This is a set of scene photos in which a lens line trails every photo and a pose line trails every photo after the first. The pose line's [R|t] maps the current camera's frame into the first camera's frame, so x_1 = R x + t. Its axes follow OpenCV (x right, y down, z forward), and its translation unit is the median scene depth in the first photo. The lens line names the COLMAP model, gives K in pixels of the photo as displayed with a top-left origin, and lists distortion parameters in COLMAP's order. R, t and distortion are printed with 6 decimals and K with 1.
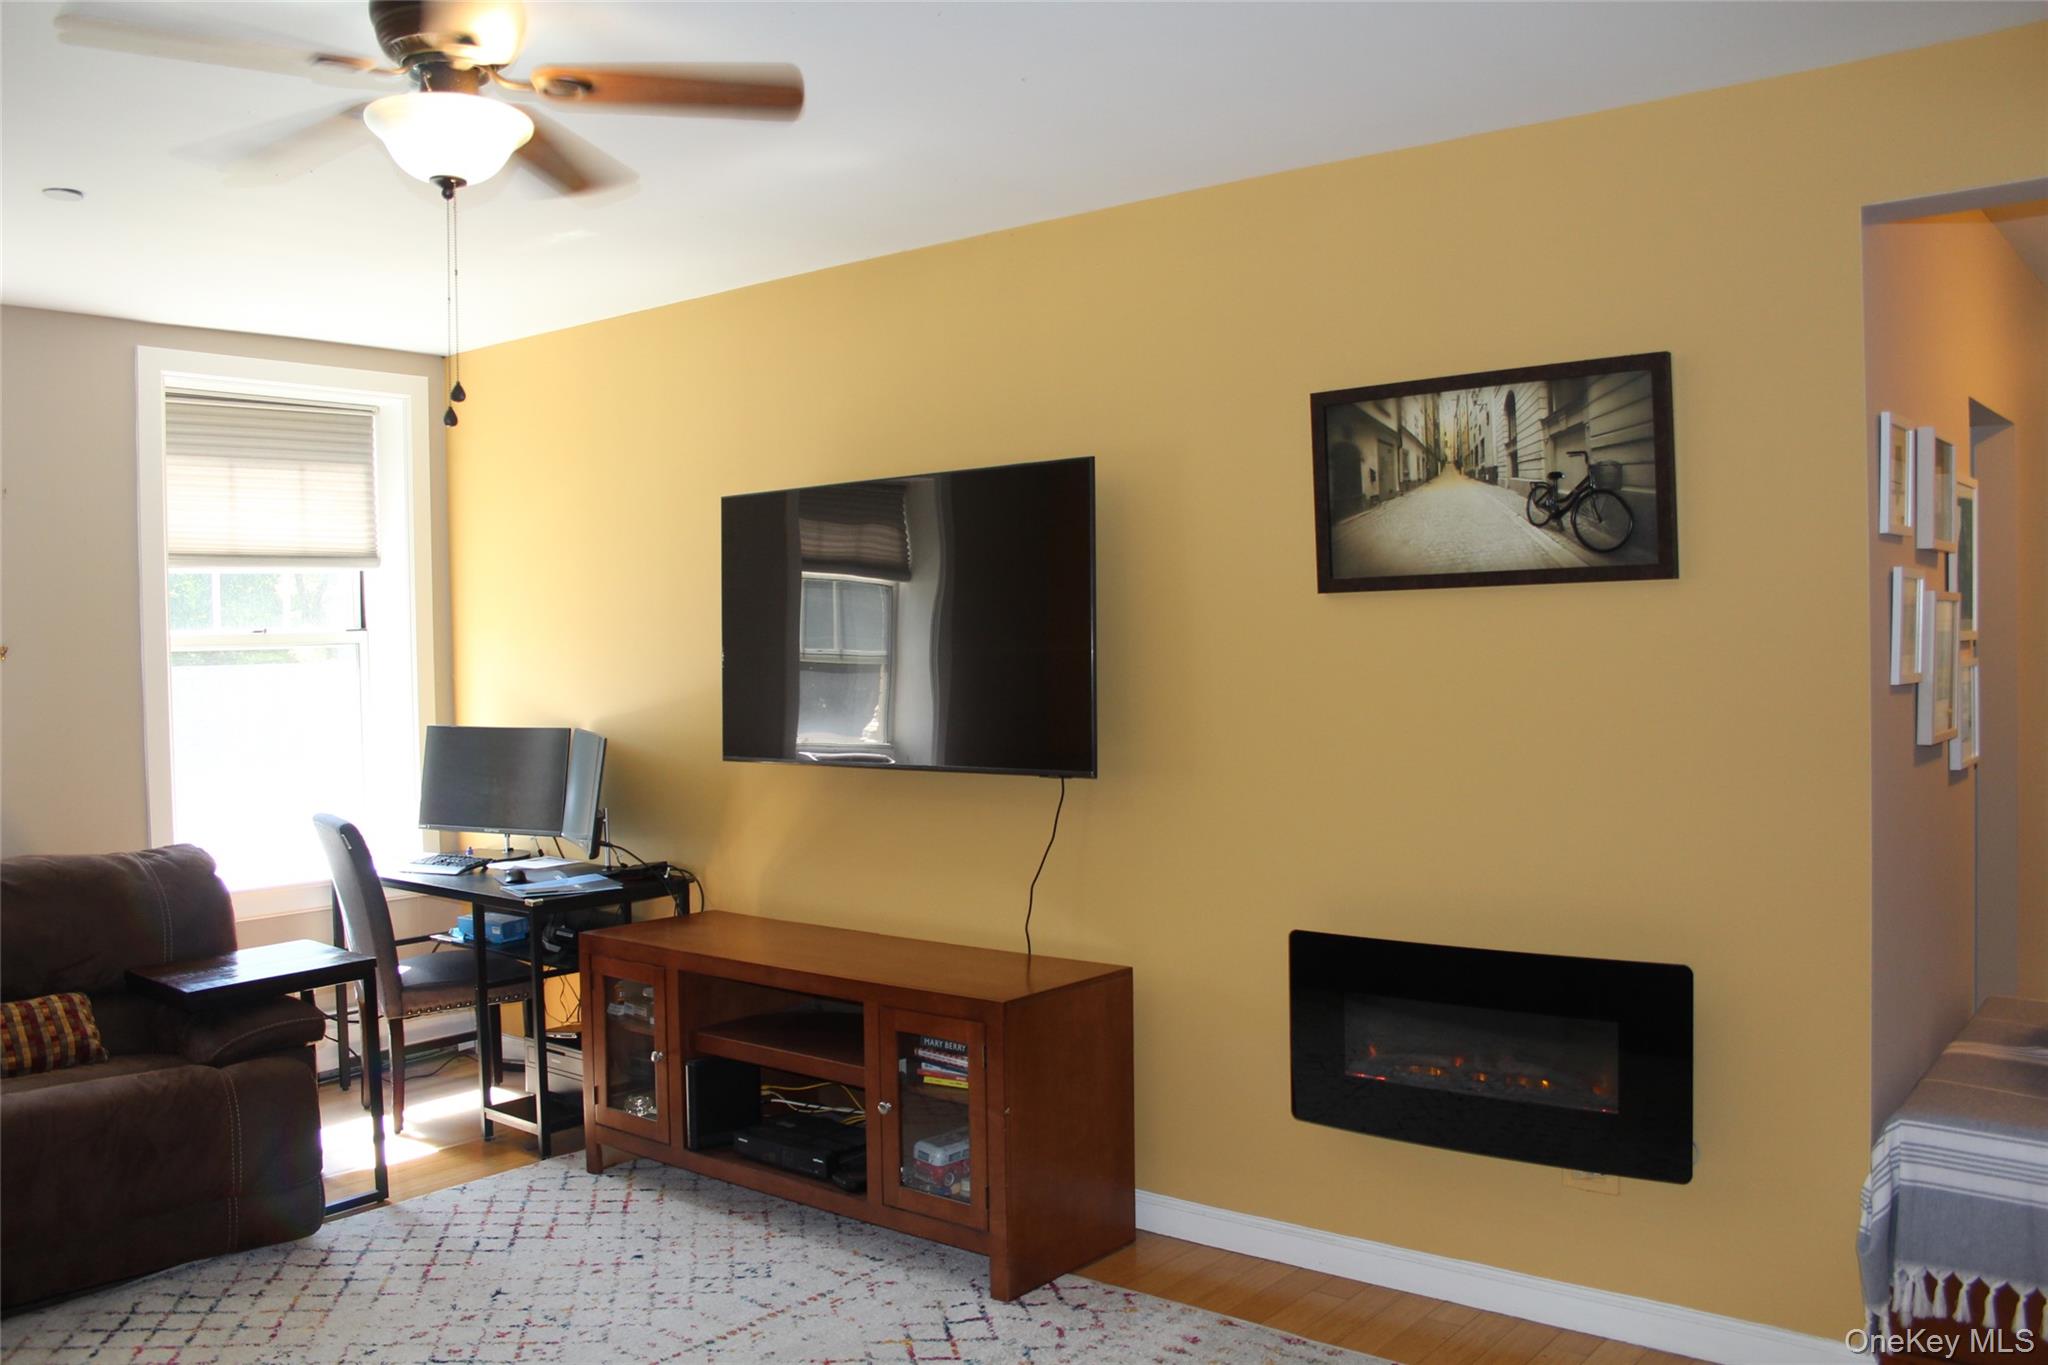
lens RADIAL K [[1654.8, 0, 1020.5], [0, 1654.8, 675.5], [0, 0, 1]] dist [-0.148900, 0.114621]
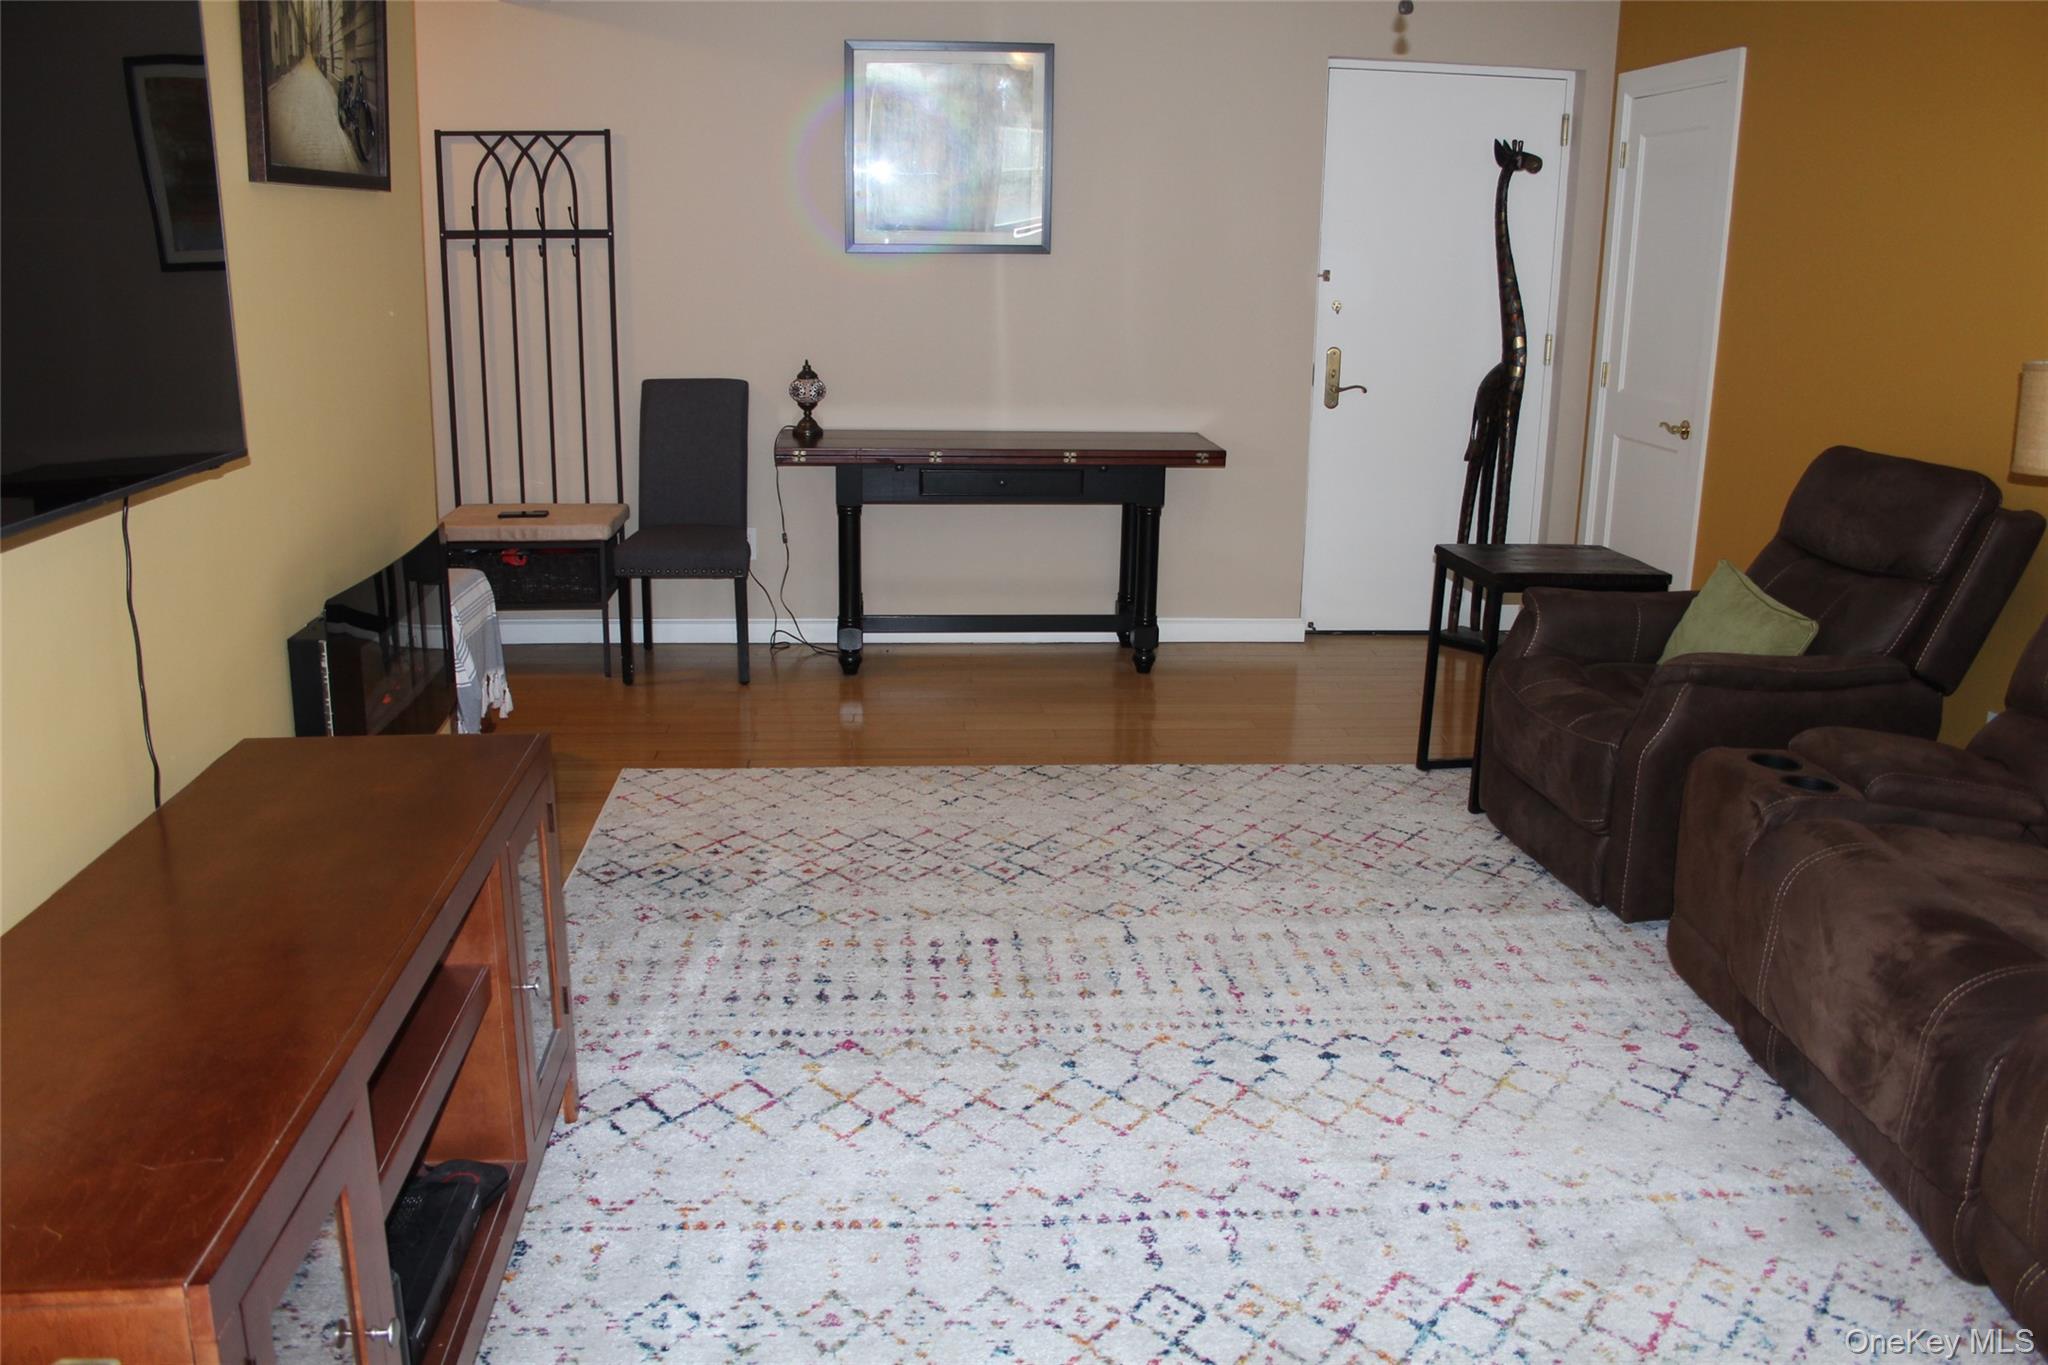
lens RADIAL K [[1654.8, 0, 1020.5], [0, 1654.8, 675.5], [0, 0, 1]] dist [-0.148900, 0.114621]
pose [[-0.696154, -0.173111, 0.696708, -0.615481], [0.014684, 0.966854, 0.254906, -0.010325], [-0.717742, 0.187685, -0.670538, 1.234756]]
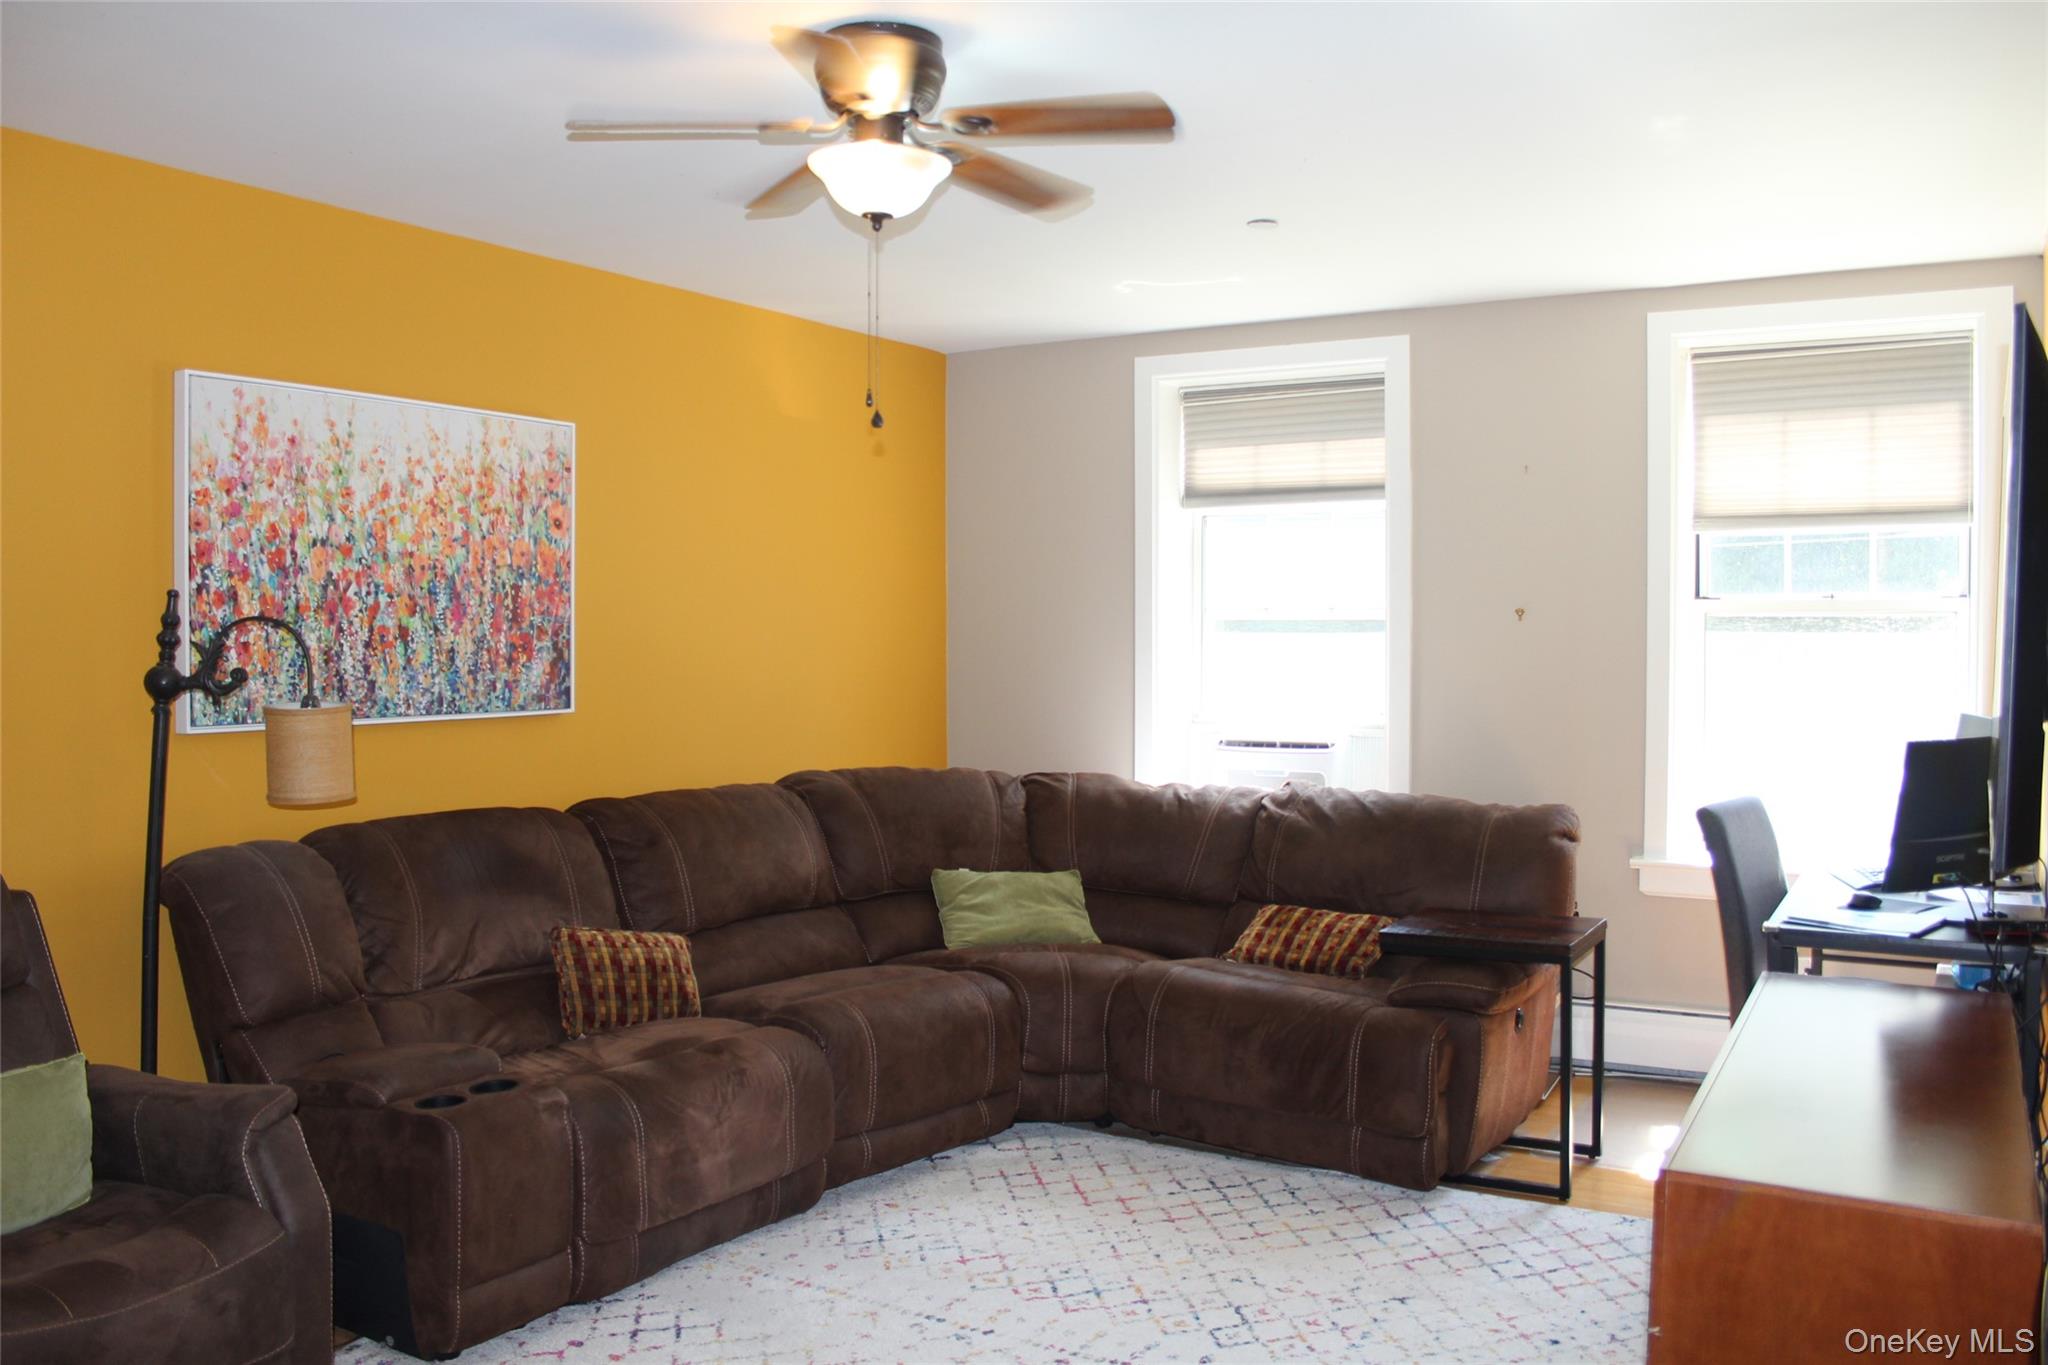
lens RADIAL K [[1654.8, 0, 1020.5], [0, 1654.8, 675.5], [0, 0, 1]] dist [-0.148900, 0.114621]
pose [[0.155860, 0.053408, -0.986334, 0.532350], [-0.024784, 0.998434, 0.050147, -0.024985], [0.987468, 0.016629, 0.156939, 0.589096]]
